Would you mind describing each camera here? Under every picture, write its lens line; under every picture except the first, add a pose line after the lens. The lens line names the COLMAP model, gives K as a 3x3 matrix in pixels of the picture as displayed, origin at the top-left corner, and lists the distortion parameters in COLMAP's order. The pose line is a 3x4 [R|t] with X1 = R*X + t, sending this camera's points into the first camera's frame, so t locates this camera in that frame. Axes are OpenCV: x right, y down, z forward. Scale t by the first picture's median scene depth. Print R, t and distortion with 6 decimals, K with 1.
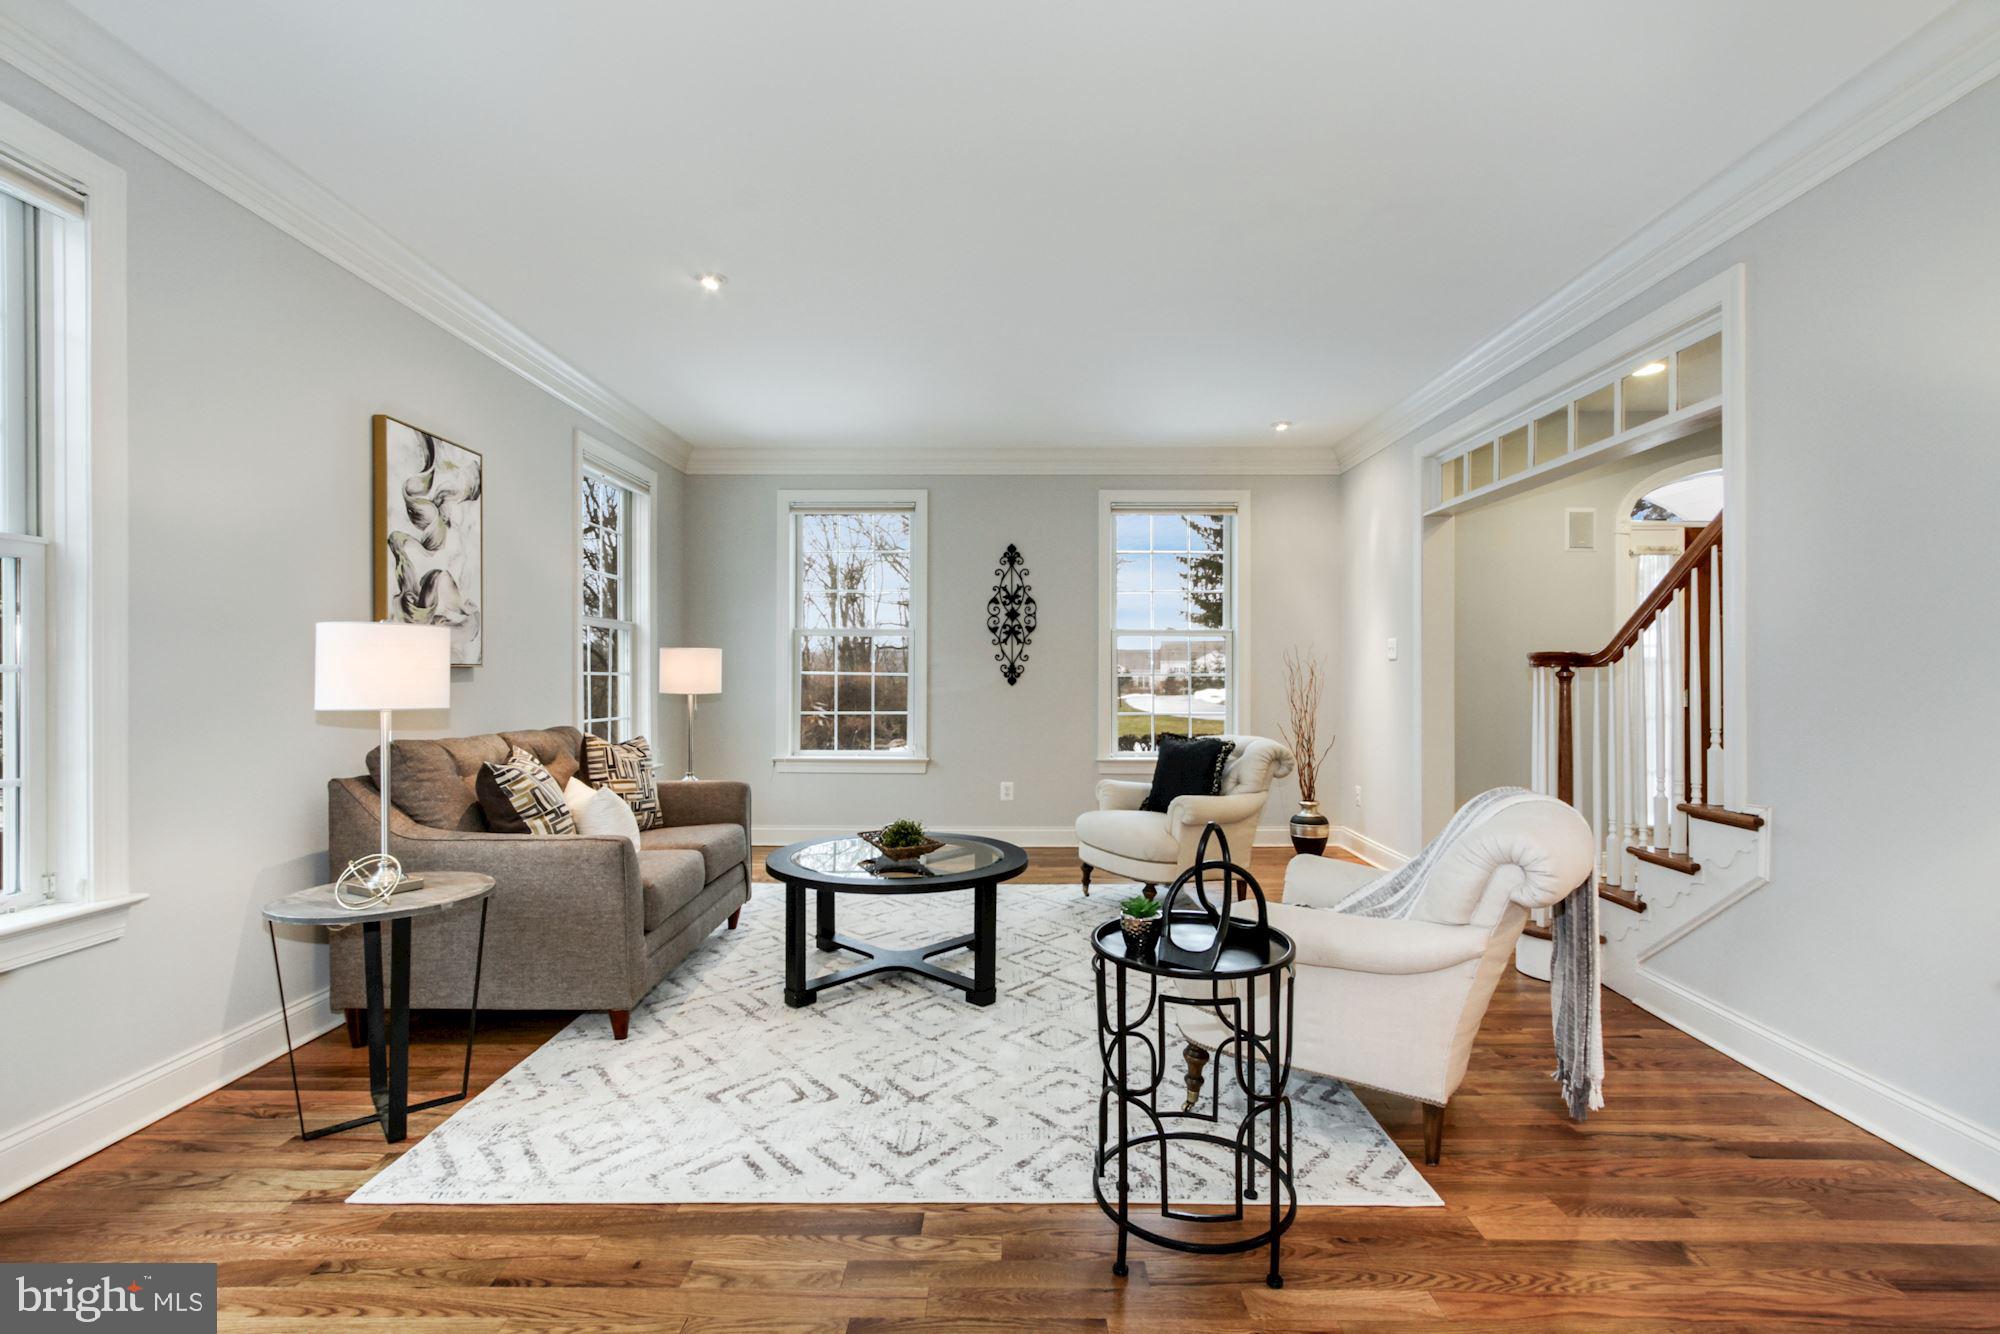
lens RADIAL K [[917.8, 0, 998.0], [0, 917.8, 684.3], [0, 0, 1]] dist [-0.004571, 0.005290]
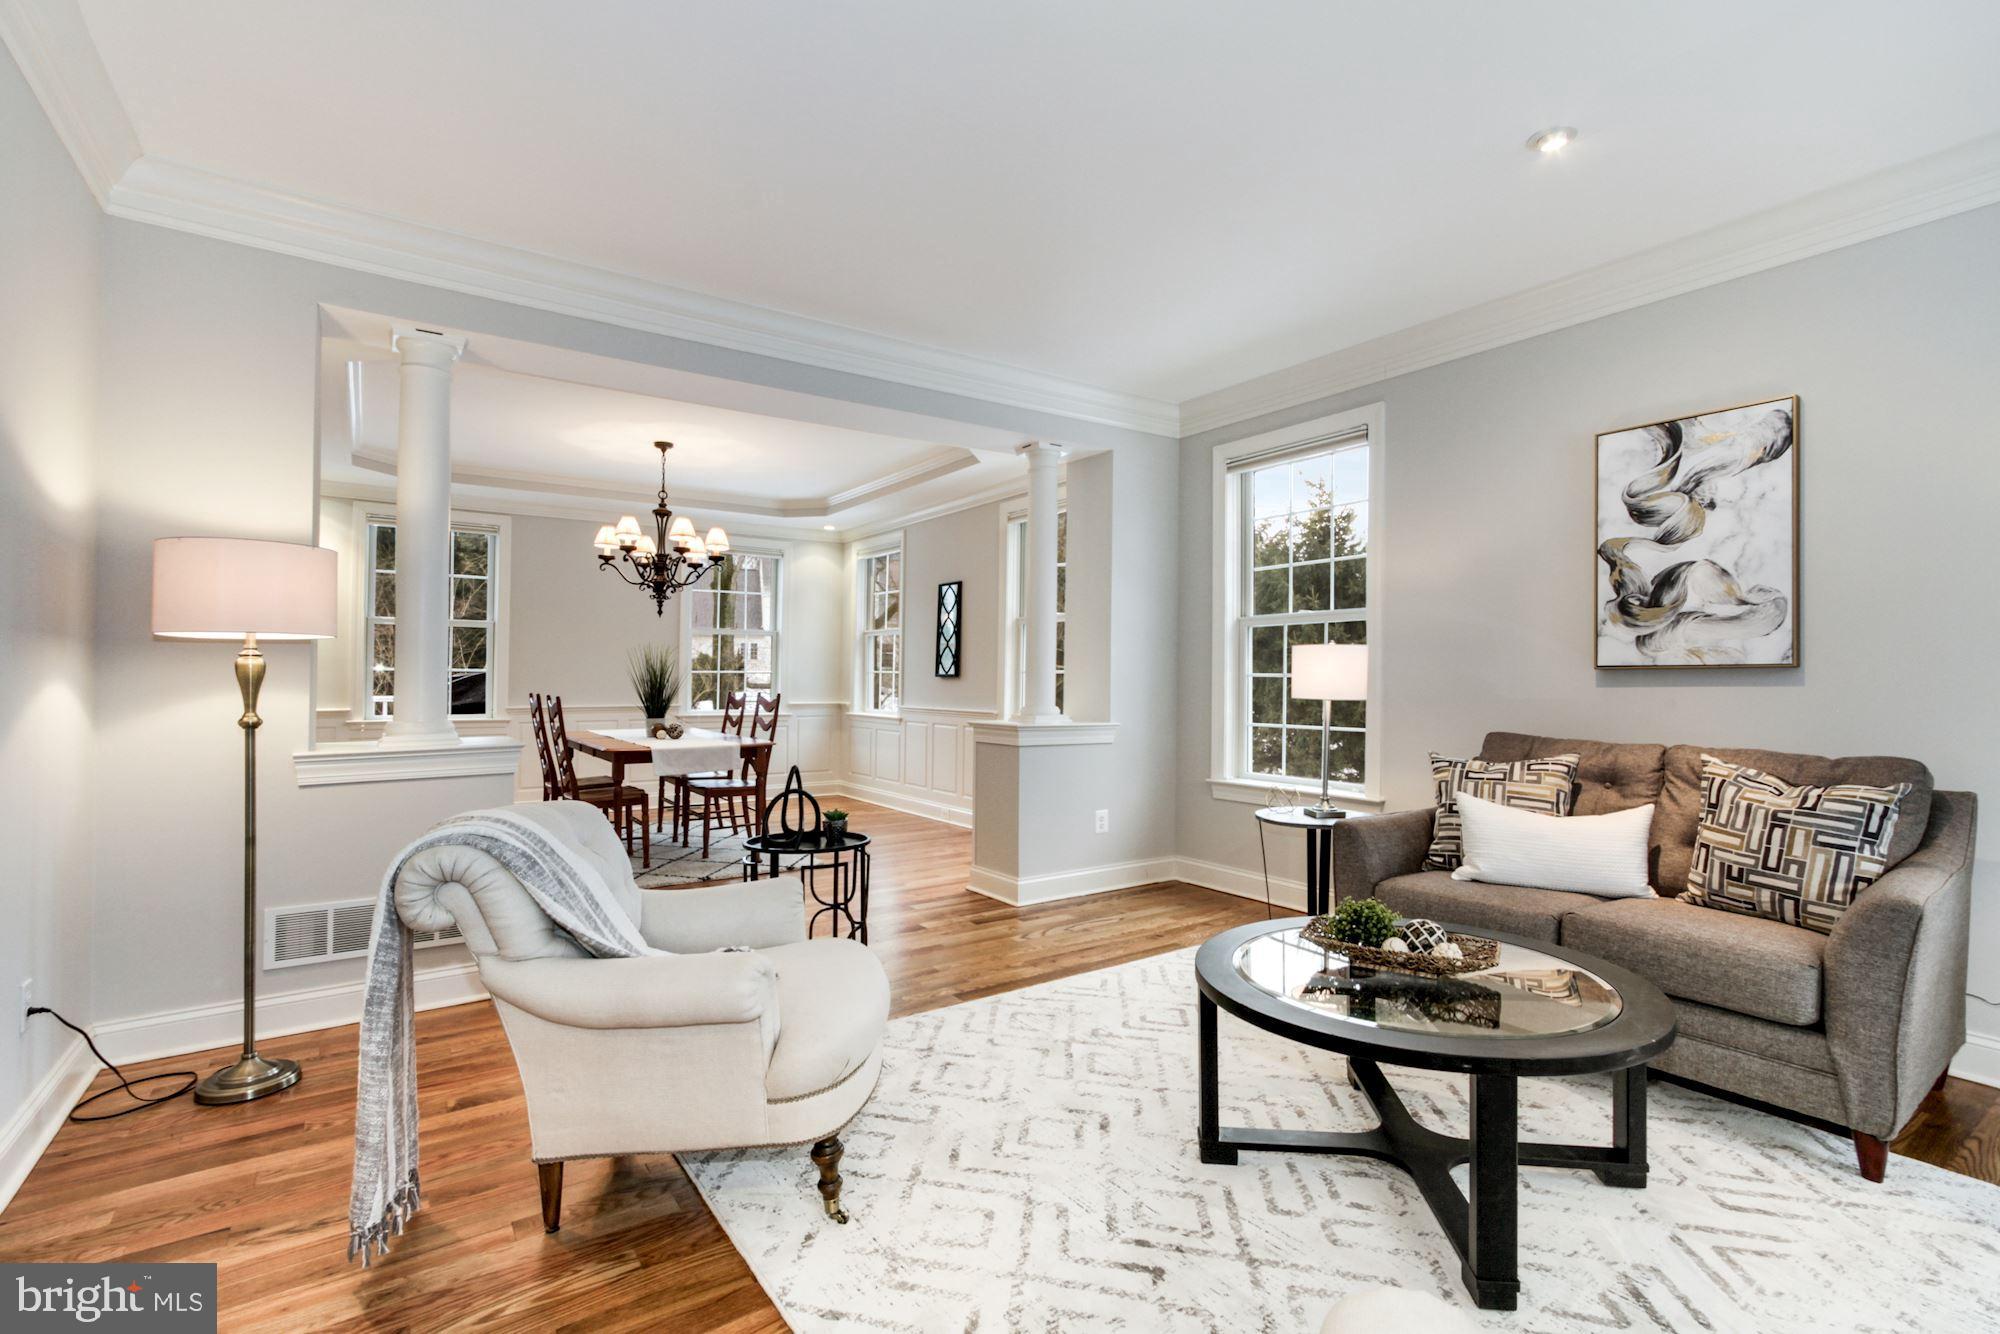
lens RADIAL K [[917.8, 0, 1012.5], [0, 917.8, 689.9], [0, 0, 1]] dist [-0.004571, 0.005290]
pose [[-0.806474, 0.002533, -0.591264, 0.468855], [-0.009538, 0.999805, 0.017292, -0.007939], [0.591192, 0.019585, -0.806293, 1.349161]]
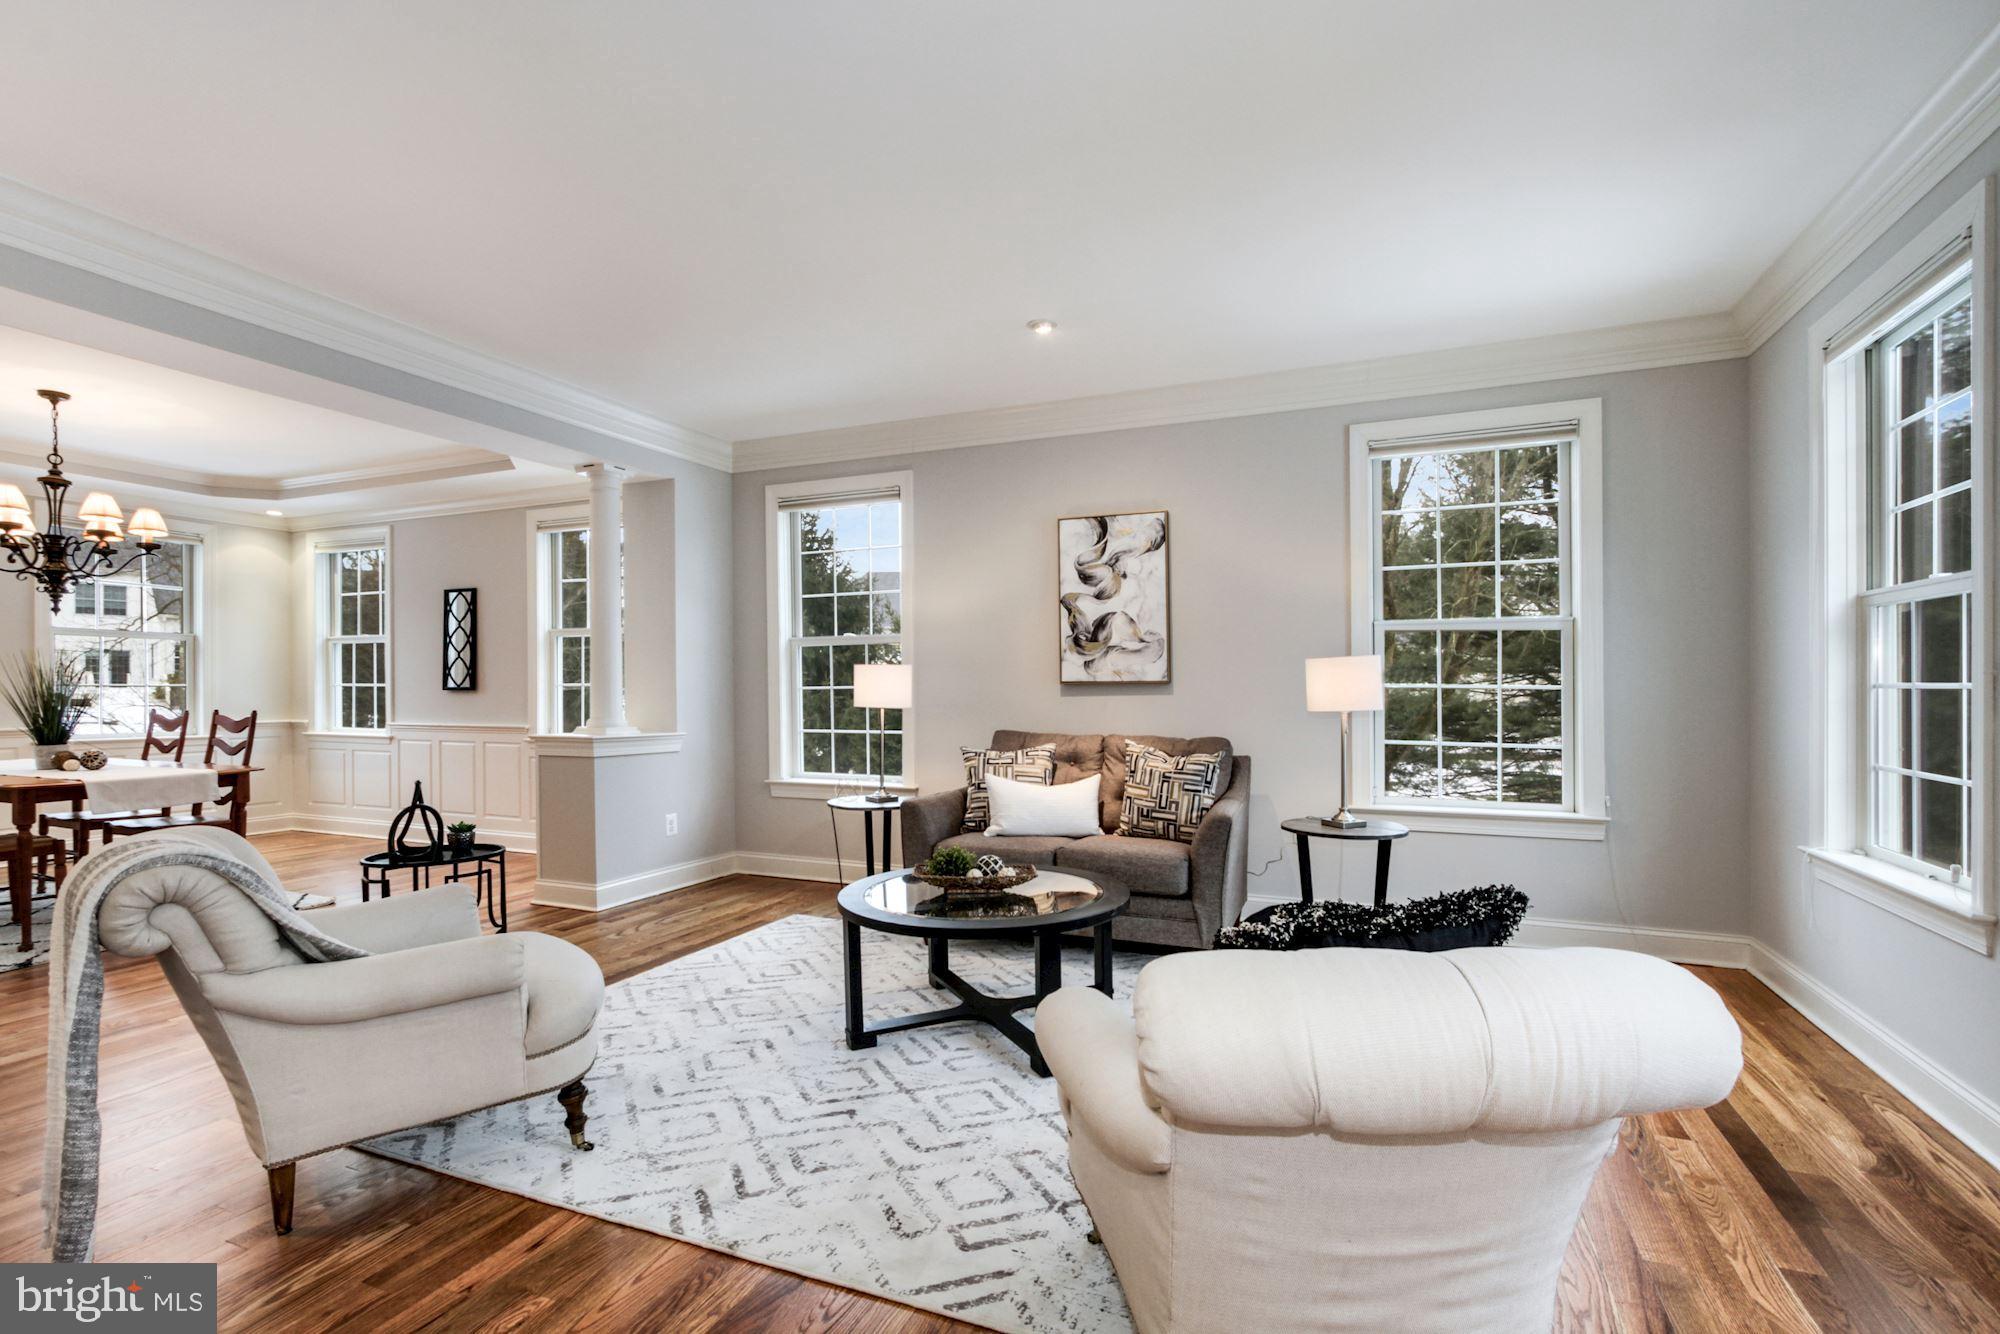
lens RADIAL K [[917.8, 0, 1012.1], [0, 917.8, 692.1], [0, 0, 1]] dist [-0.004571, 0.005290]
pose [[-0.366381, 0.000407, -0.930465, 0.715170], [-0.006935, 0.999971, 0.003168, -0.010272], [0.930439, 0.007614, -0.366367, 1.371434]]
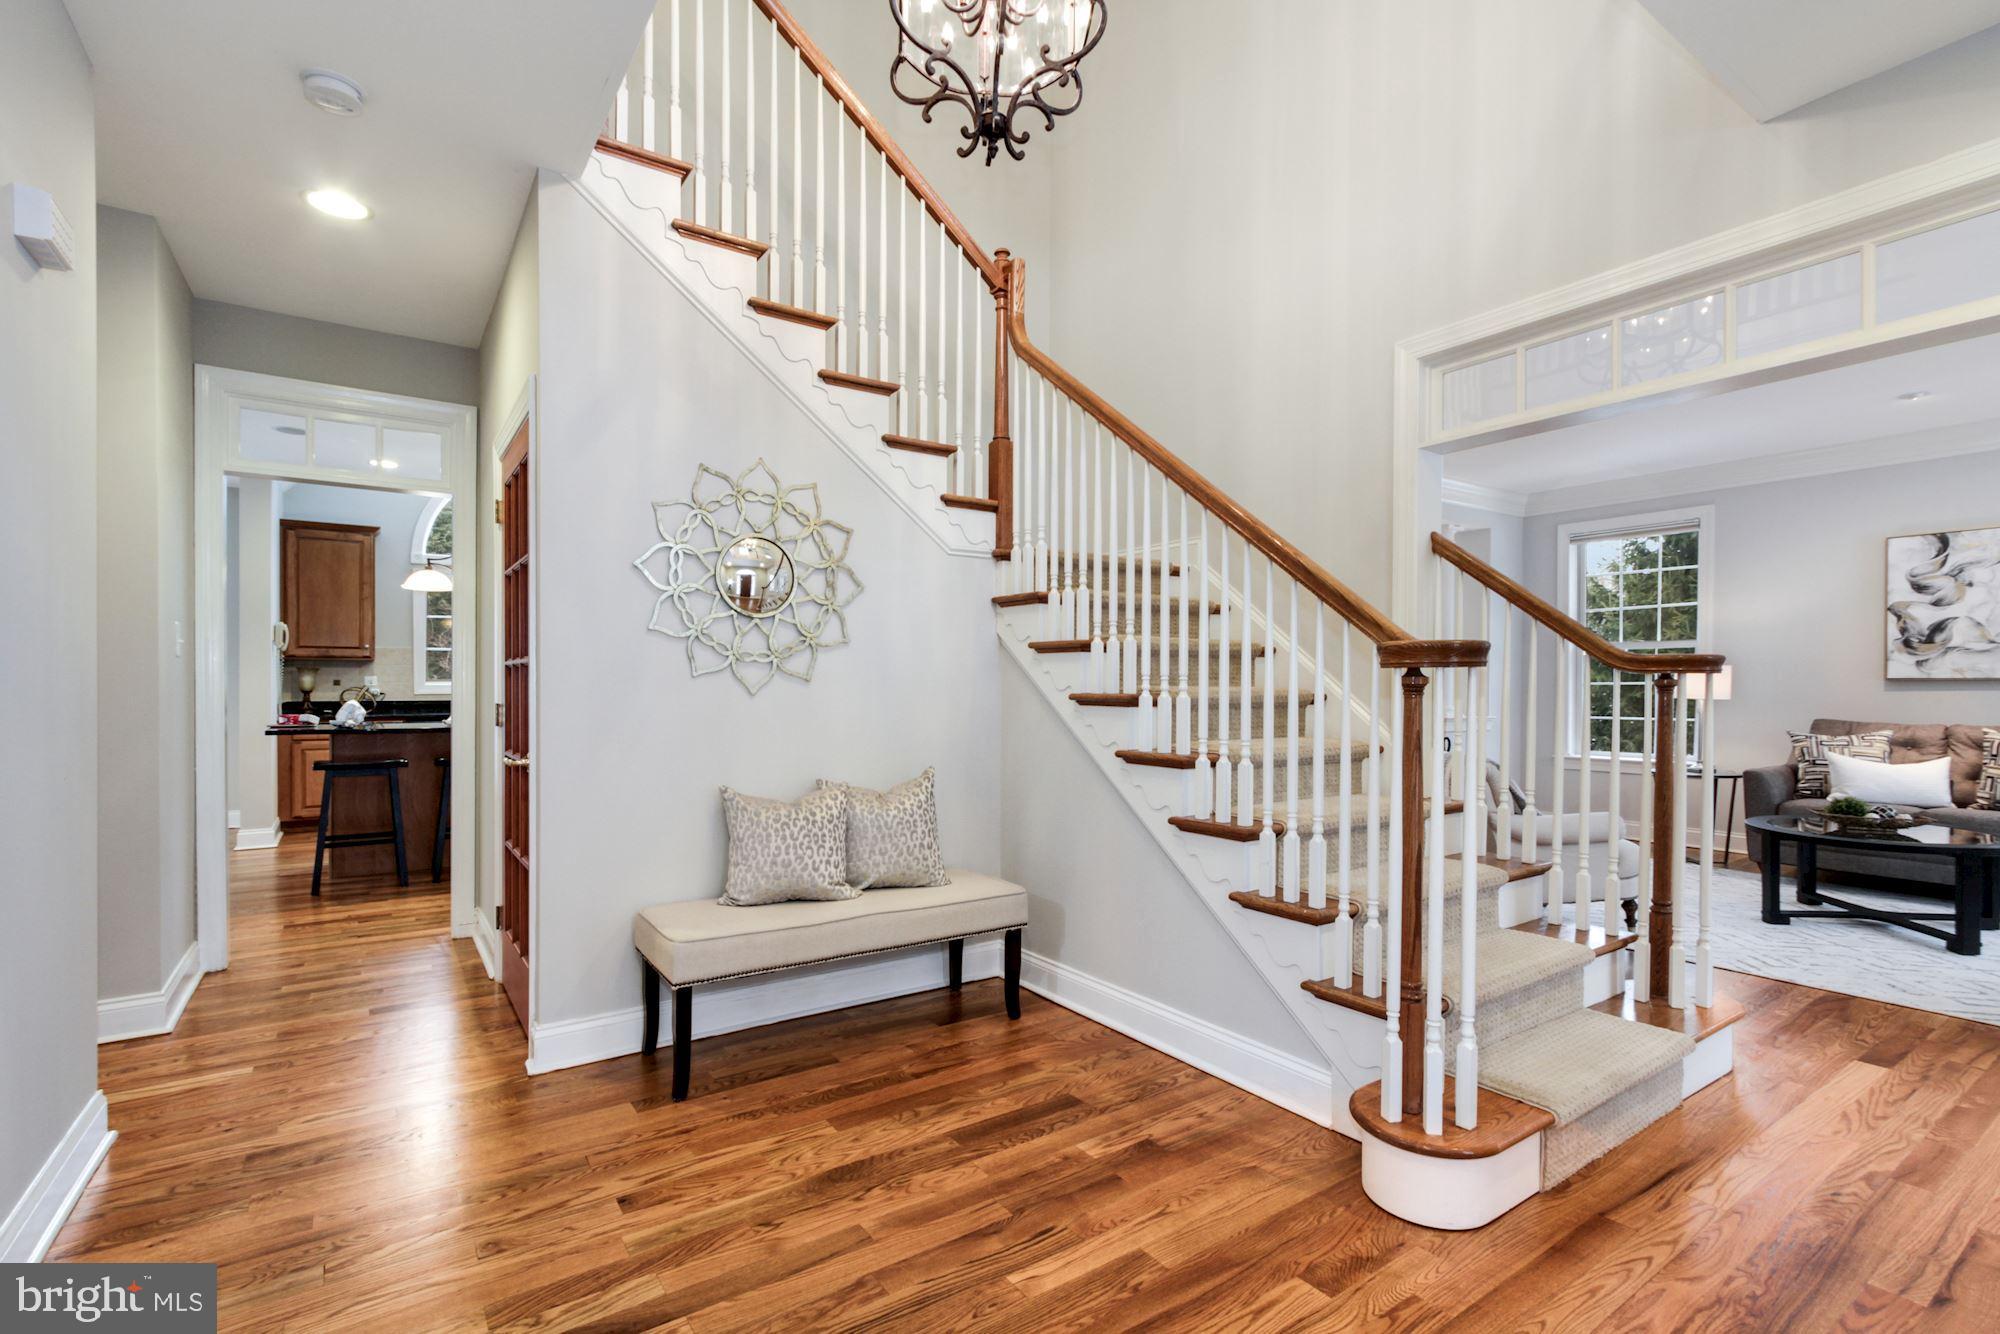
lens RADIAL K [[917.8, 0, 1016.6], [0, 917.8, 706.1], [0, 0, 1]] dist [-0.004571, 0.005290]
pose [[-0.806850, 0.010667, -0.590660, 1.582014], [-0.008107, 0.999543, 0.029126, -0.008330], [0.590701, 0.028289, -0.806395, 1.329026]]
